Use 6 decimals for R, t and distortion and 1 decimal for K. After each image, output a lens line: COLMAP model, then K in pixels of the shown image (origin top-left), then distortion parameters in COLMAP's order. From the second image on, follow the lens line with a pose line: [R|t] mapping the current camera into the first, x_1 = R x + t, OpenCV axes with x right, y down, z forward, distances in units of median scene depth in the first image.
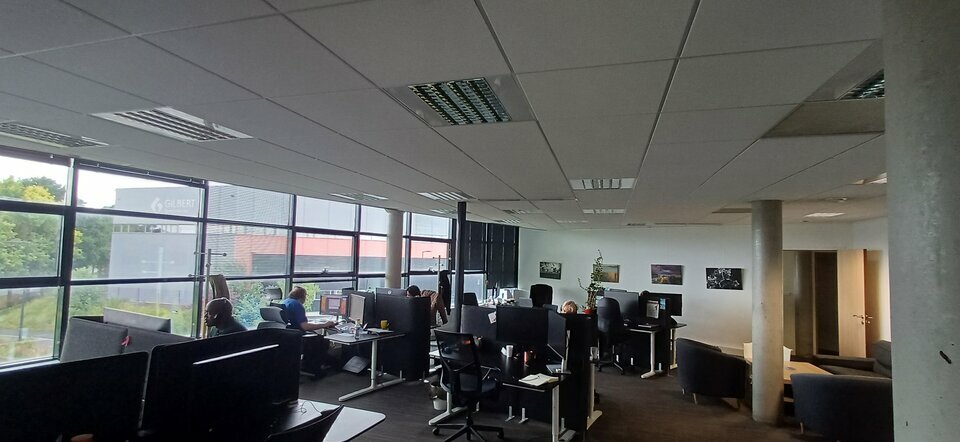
lens RADIAL K [[441.3, 0, 477.1], [0, 441.3, 231.3], [0, 0, 1]] dist [-0.000279, 0.000046]
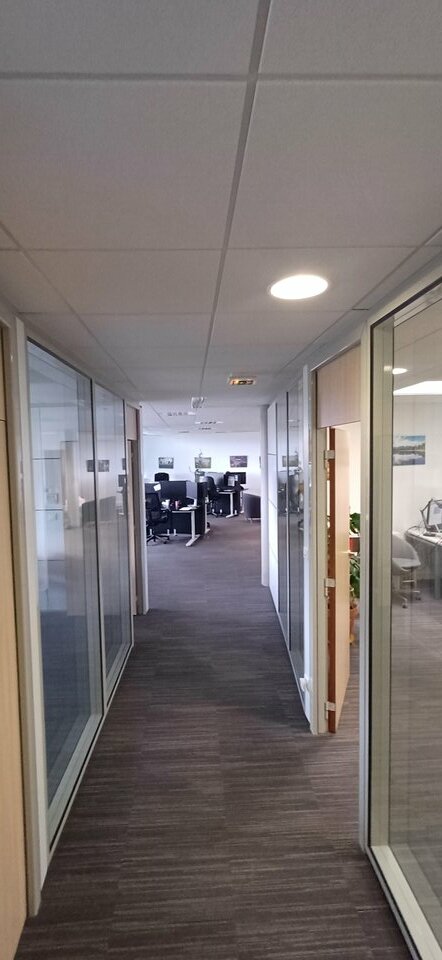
lens RADIAL K [[441.3, 0, 218.6], [0, 441.3, 479.1], [0, 0, 1]] dist [-0.000279, 0.000046]
pose [[0.937852, -0.068314, 0.340245, -0.255463], [0.025745, 0.991428, 0.128094, -0.062023], [-0.346079, -0.111374, 0.931572, -0.639831]]
